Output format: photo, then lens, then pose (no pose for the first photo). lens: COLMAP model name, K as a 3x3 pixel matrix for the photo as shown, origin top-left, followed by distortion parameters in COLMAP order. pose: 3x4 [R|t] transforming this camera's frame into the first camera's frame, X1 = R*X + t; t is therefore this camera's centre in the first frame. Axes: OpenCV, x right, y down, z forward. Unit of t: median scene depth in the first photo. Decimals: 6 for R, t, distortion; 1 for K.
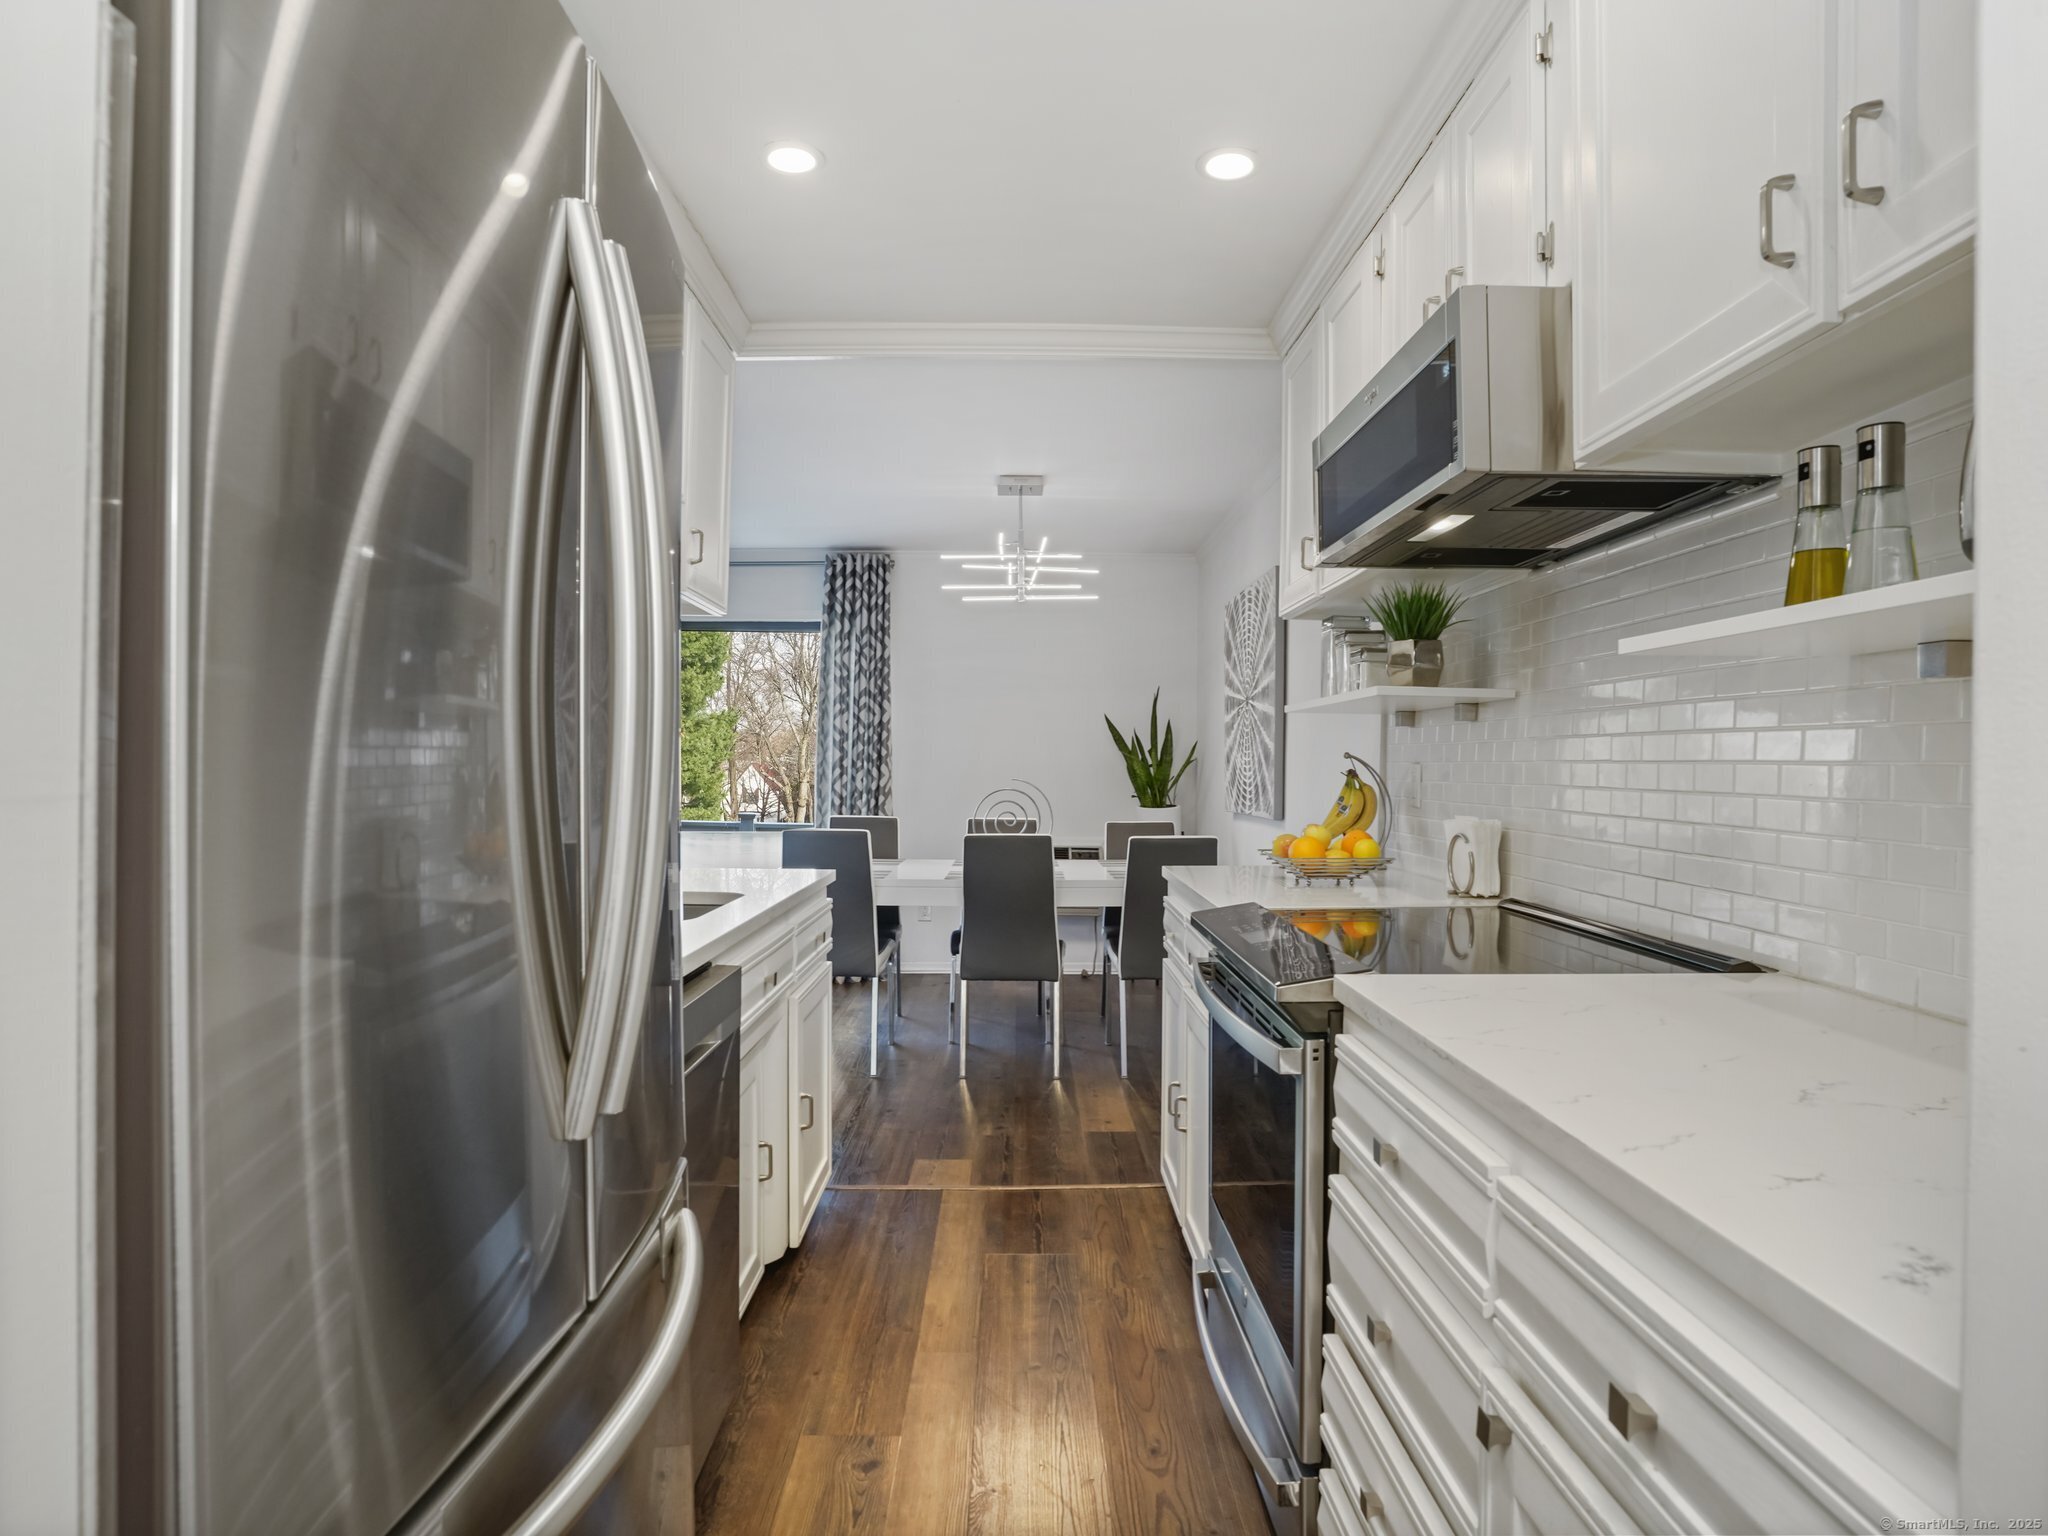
lens RADIAL K [[1131.7, 0, 1007.8], [0, 1131.7, 779.3], [0, 0, 1]] dist [-0.065807, 0.001120]
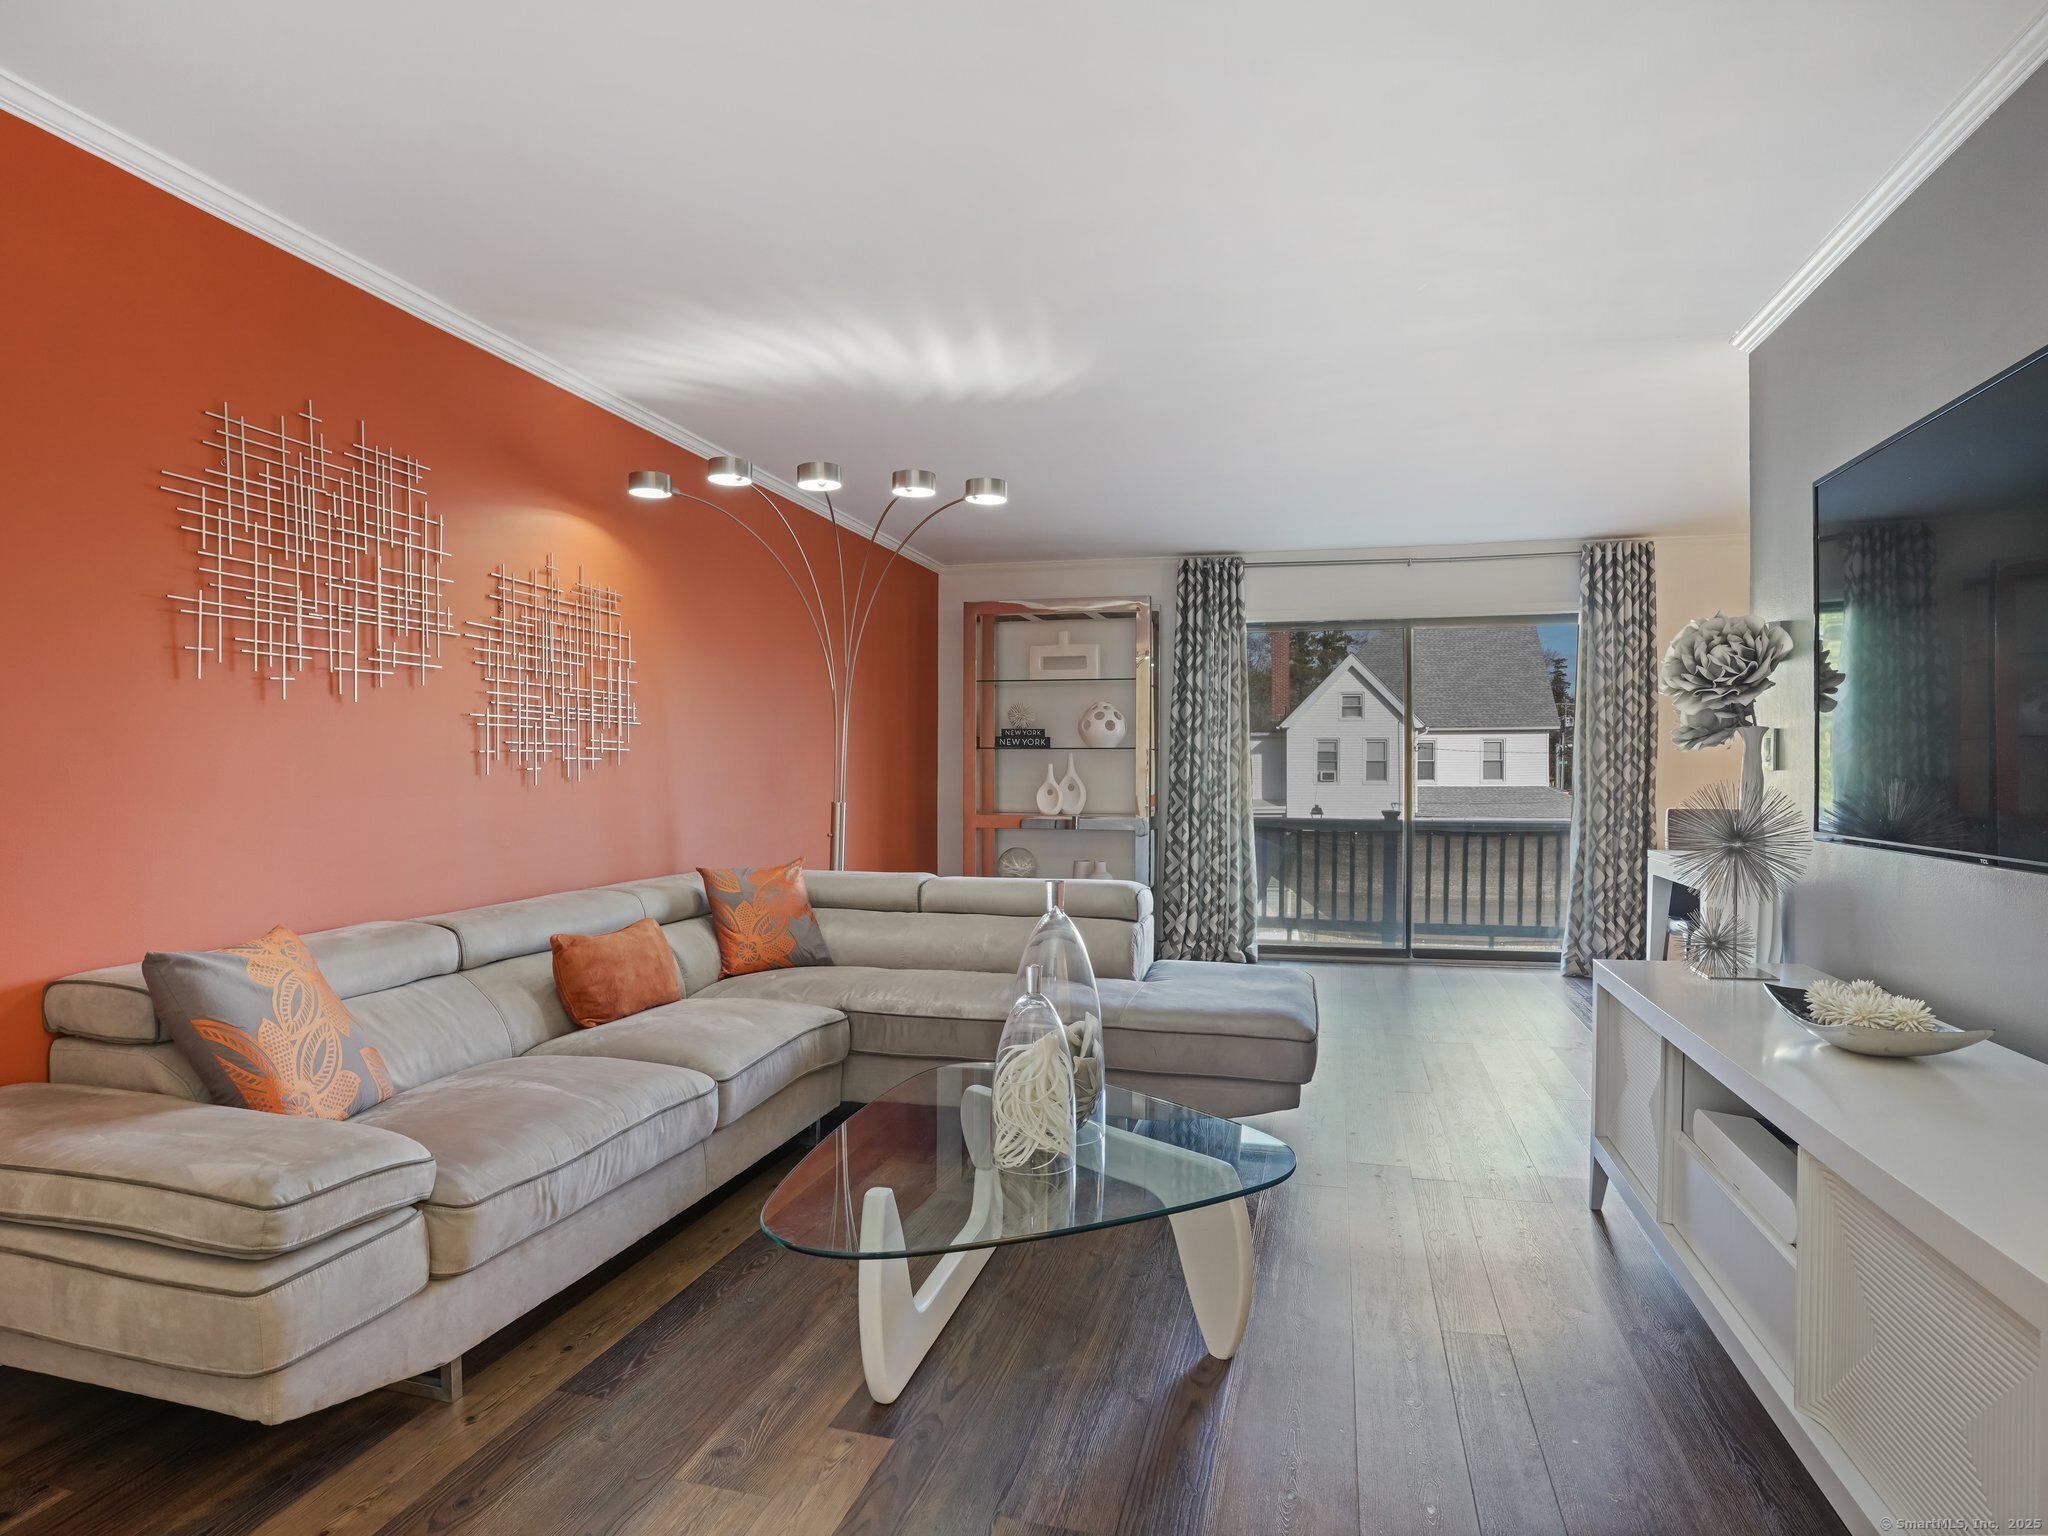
lens RADIAL K [[1131.7, 0, 1007.8], [0, 1131.7, 779.3], [0, 0, 1]] dist [-0.065807, 0.001120]
pose [[0.964765, -0.007430, -0.263009, -0.394298], [0.006971, 0.999972, -0.002680, 0.004793], [0.263022, 0.000752, 0.964790, -0.066705]]
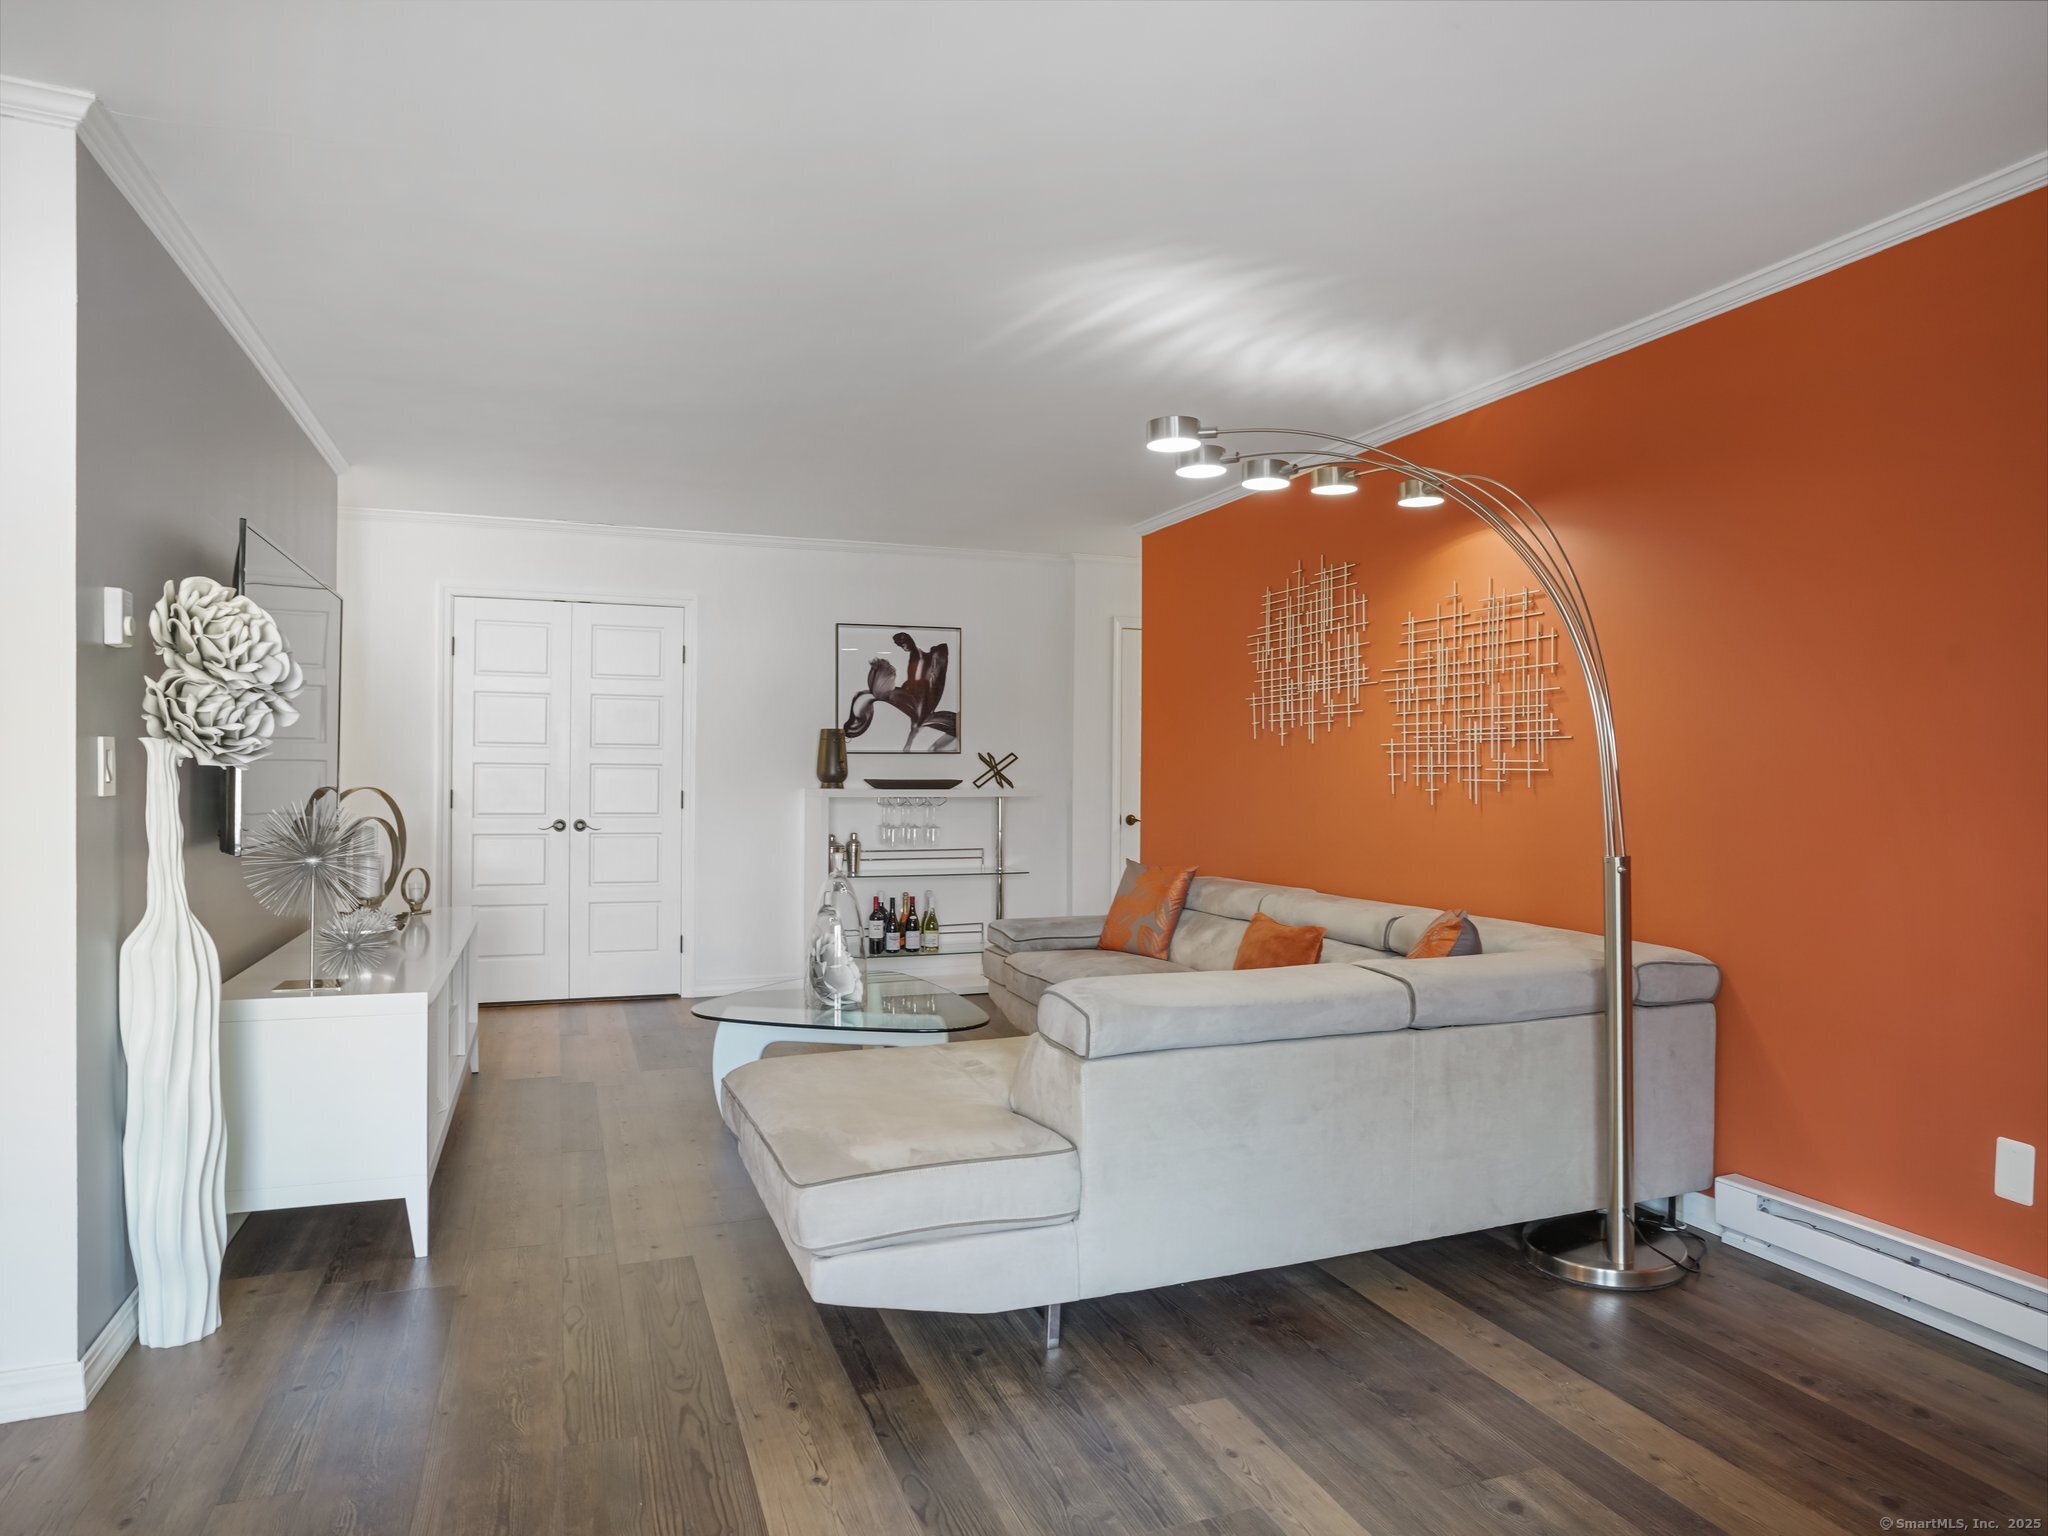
lens RADIAL K [[1244.1, 0, 1034.4], [0, 1244.1, 782.3], [0, 0, 1]] dist [-0.002545, -0.000449]
pose [[-0.934023, -0.016014, -0.356853, -0.328954], [-0.023167, 0.999607, 0.015779, -0.012873], [0.356460, 0.023005, -0.934027, 0.946662]]
